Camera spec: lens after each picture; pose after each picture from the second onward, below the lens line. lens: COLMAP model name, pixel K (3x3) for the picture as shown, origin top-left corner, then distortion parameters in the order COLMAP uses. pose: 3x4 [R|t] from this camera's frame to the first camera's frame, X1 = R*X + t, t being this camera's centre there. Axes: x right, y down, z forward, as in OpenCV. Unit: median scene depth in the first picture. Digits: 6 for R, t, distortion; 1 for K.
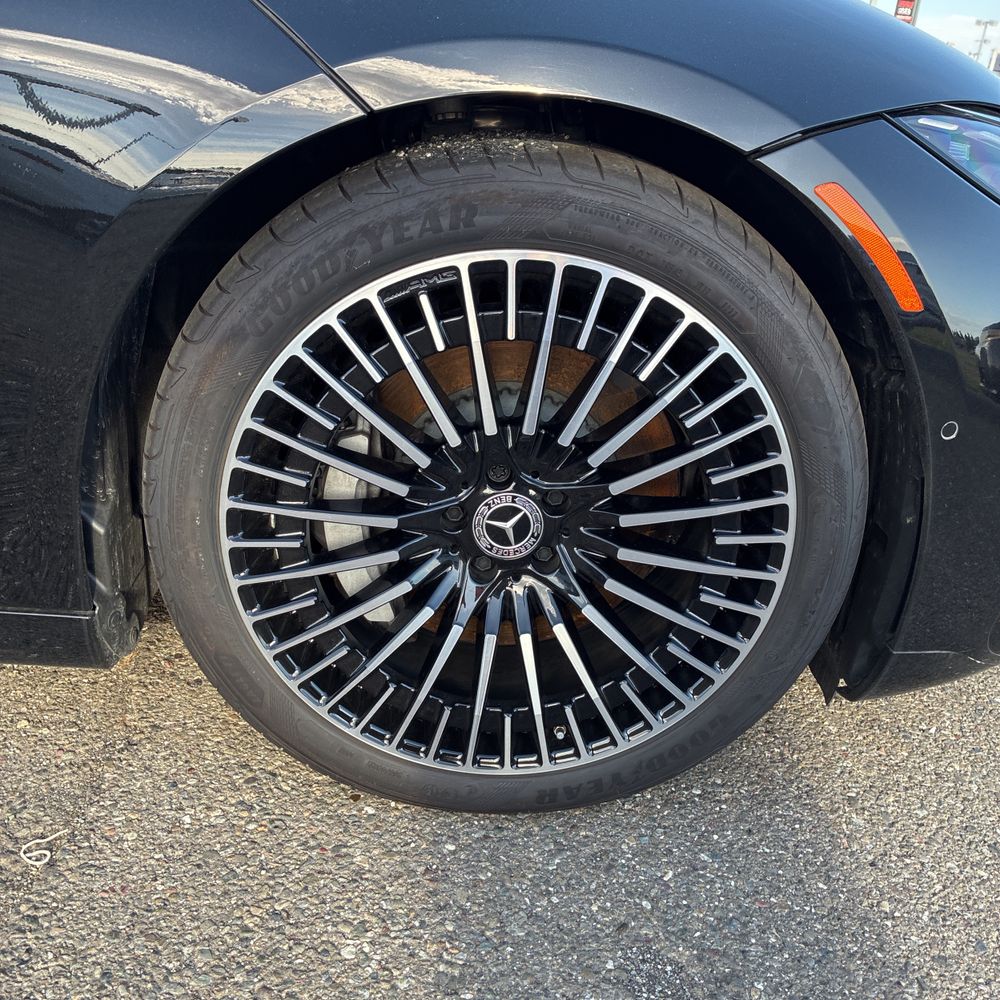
lens RADIAL K [[1007.5, 0, 500.1], [0, 1007.5, 486.3], [0, 0, 1]] dist [0.014659, -0.022158]
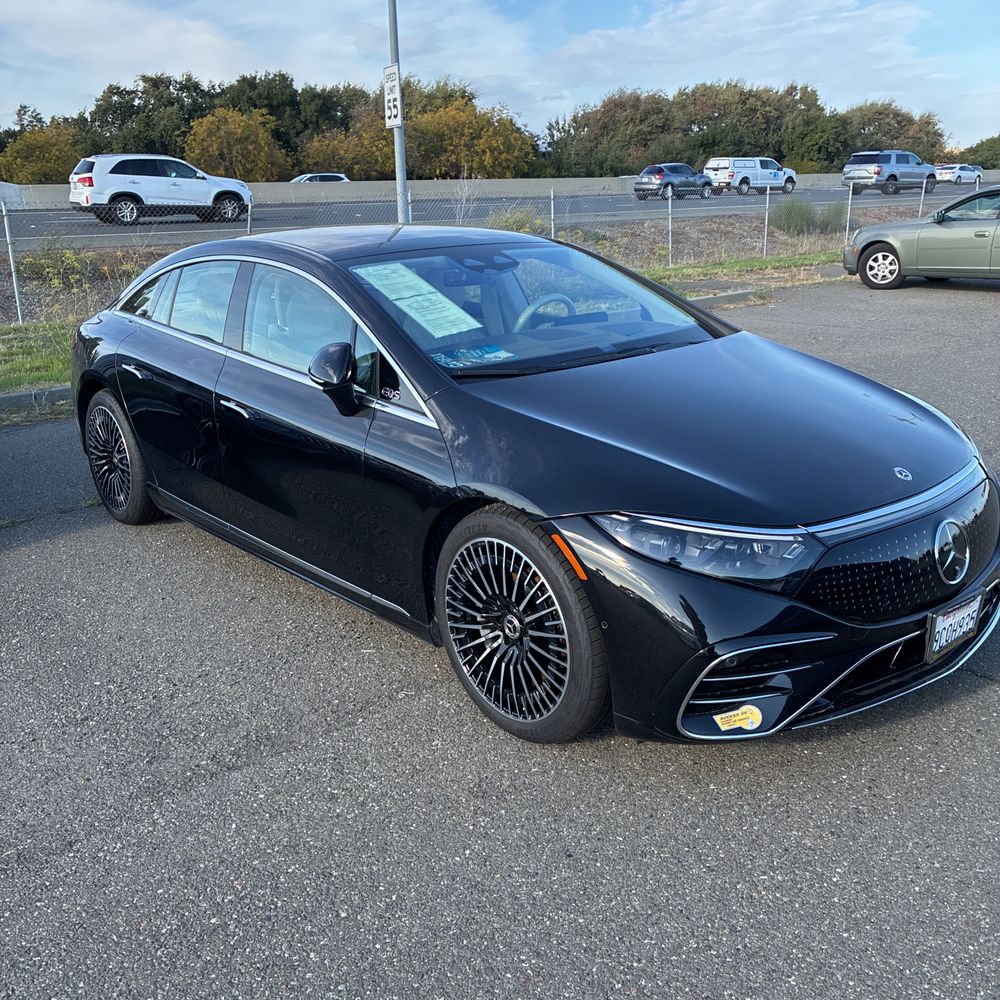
lens RADIAL K [[1003.8, 0, 500.0], [0, 1003.8, 500.0], [0, 0, 1]] dist [0.032426, -0.015312]
pose [[0.622164, 0.124236, -0.772966, 2.334507], [-0.217037, 0.976001, -0.017825, -0.276511], [0.752201, 0.178852, 0.634196, -1.008725]]
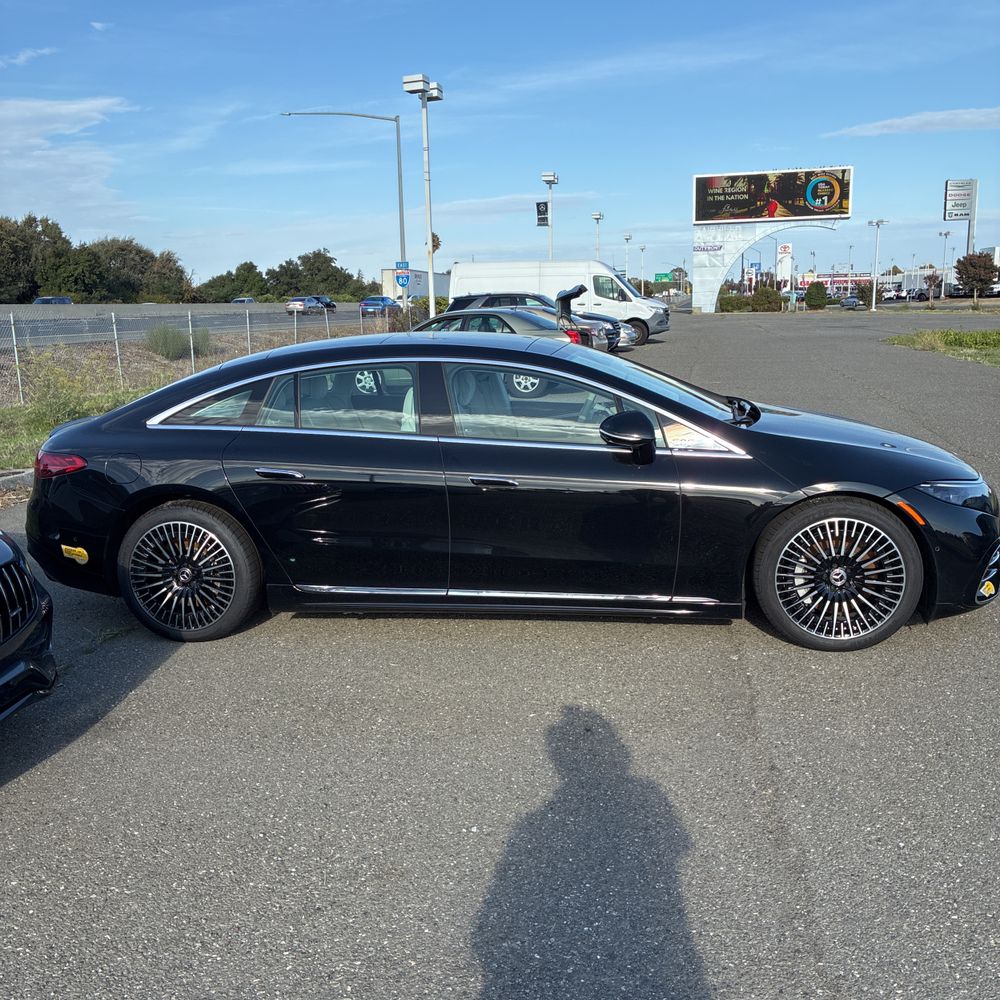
lens RADIAL K [[1017.6, 0, 500.0], [0, 1017.6, 500.0], [0, 0, 1]] dist [0.022855, 0.006214]
pose [[0.975987, -0.077445, -0.203595, -0.537373], [0.034847, 0.978136, -0.205024, 0.612288], [0.215022, 0.193006, 0.957348, -3.934173]]
